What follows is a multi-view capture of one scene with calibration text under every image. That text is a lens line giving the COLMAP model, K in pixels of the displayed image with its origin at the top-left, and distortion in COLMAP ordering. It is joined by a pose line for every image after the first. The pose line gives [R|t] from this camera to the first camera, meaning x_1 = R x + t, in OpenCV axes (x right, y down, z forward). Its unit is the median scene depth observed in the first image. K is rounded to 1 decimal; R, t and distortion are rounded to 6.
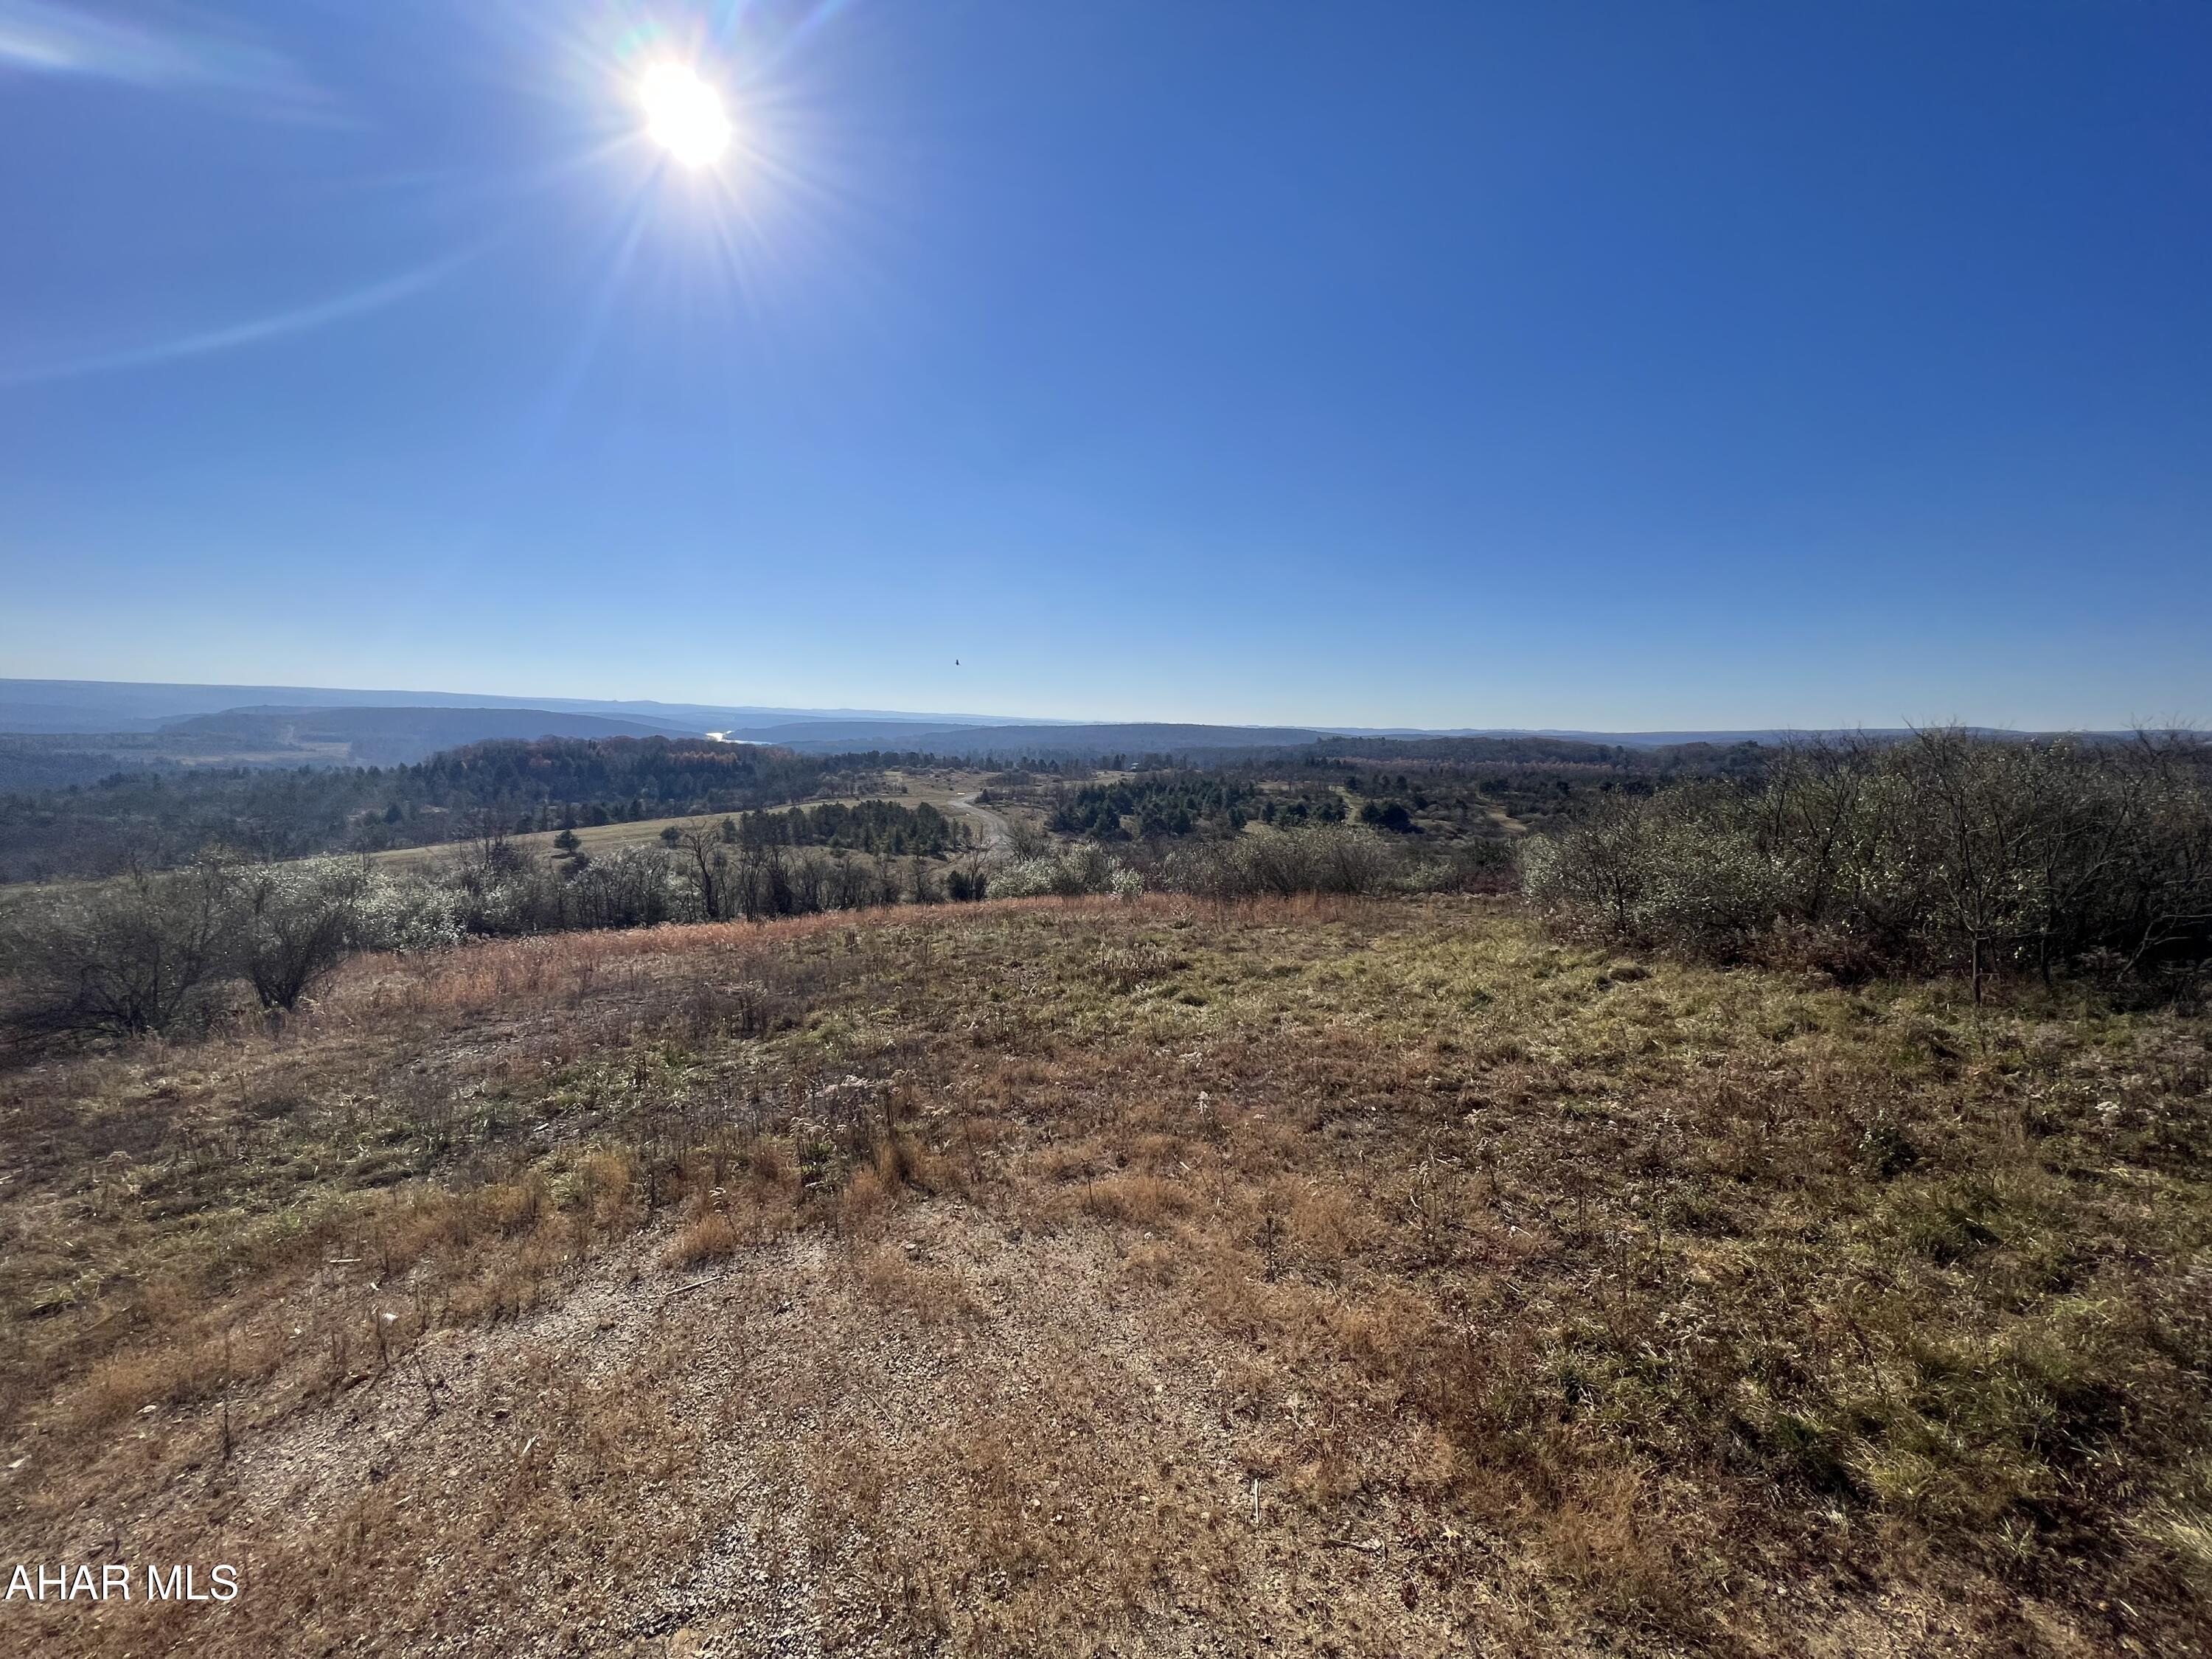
lens RADIAL K [[883.5, 0, 1106.1], [0, 883.5, 825.6], [0, 0, 1]] dist [-0.003765, 0.001001]
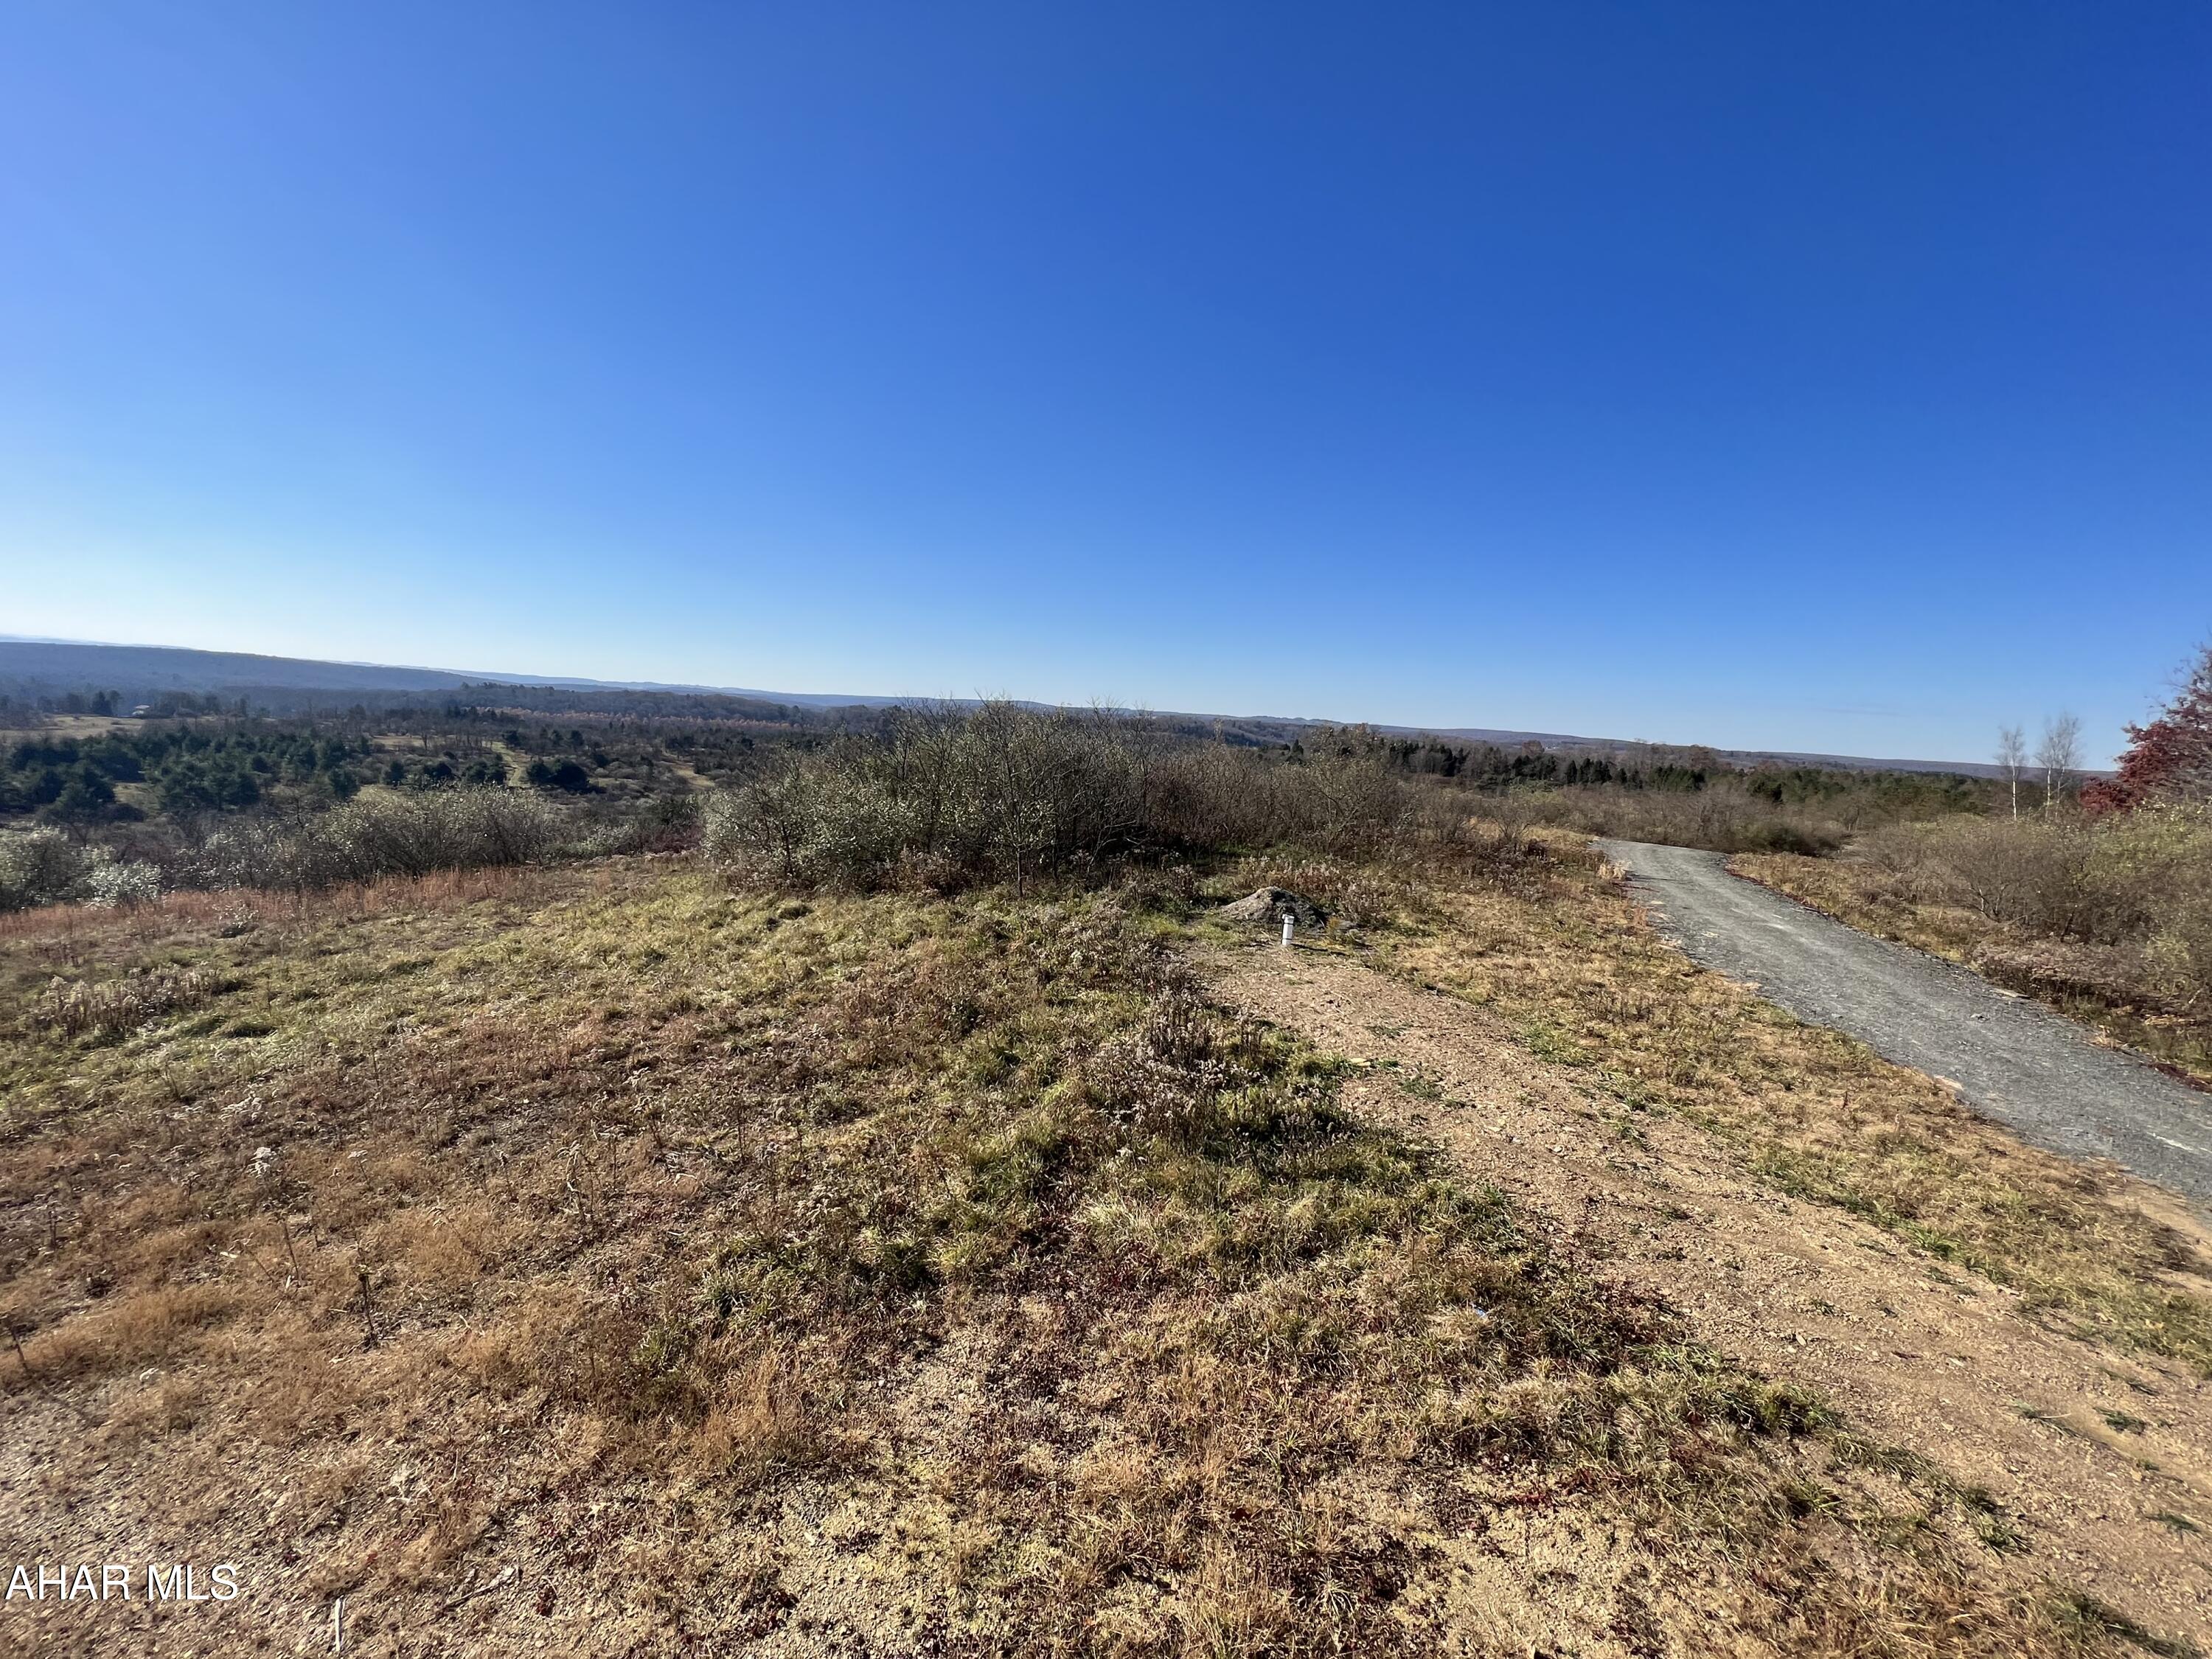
lens RADIAL K [[884.3, 0, 1098.5], [0, 884.3, 827.0], [0, 0, 1]] dist [-0.000403, 0.000217]
pose [[0.657736, -0.066926, 0.750270, 0.021167], [0.028967, 0.997556, 0.063590, 0.003079], [-0.752692, -0.020093, 0.658067, -0.010779]]
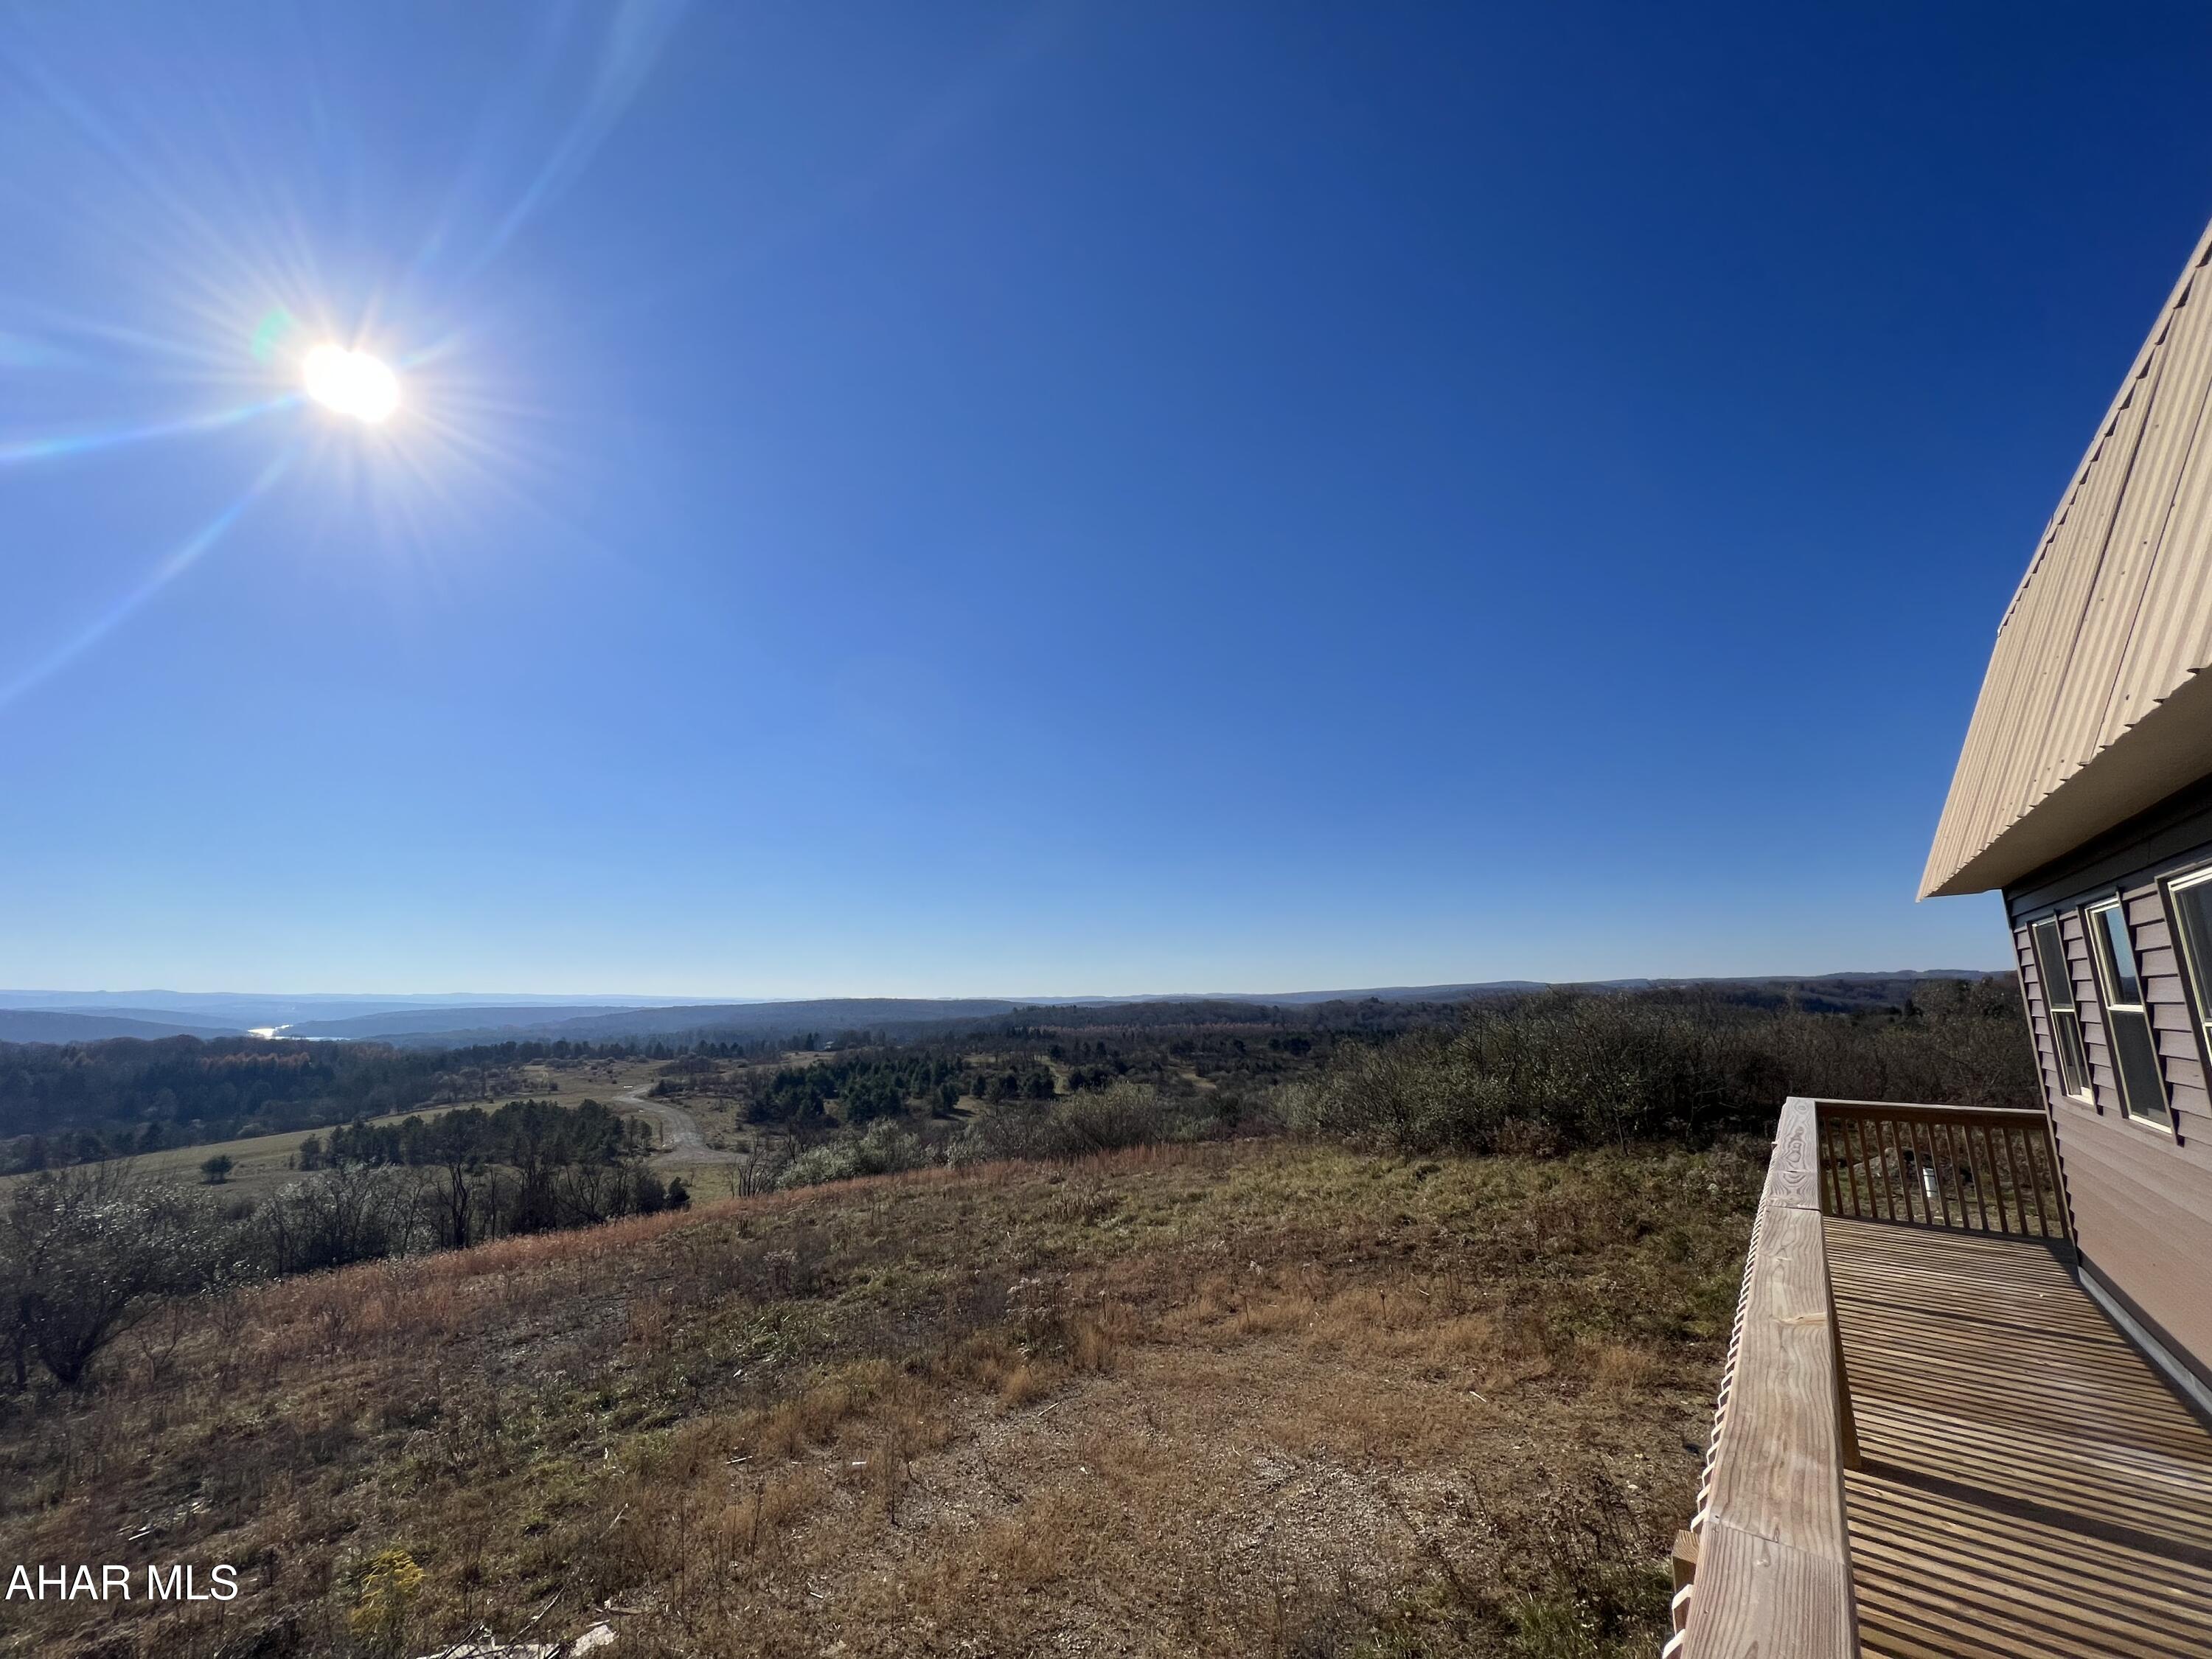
lens RADIAL K [[883.5, 0, 1110.3], [0, 883.5, 835.3], [0, 0, 1]] dist [-0.003765, 0.001001]
pose [[0.940497, 0.031012, 0.338384, -0.392983], [0.068497, 0.958083, -0.278183, 0.015109], [-0.332827, 0.284809, 0.898949, -0.258793]]
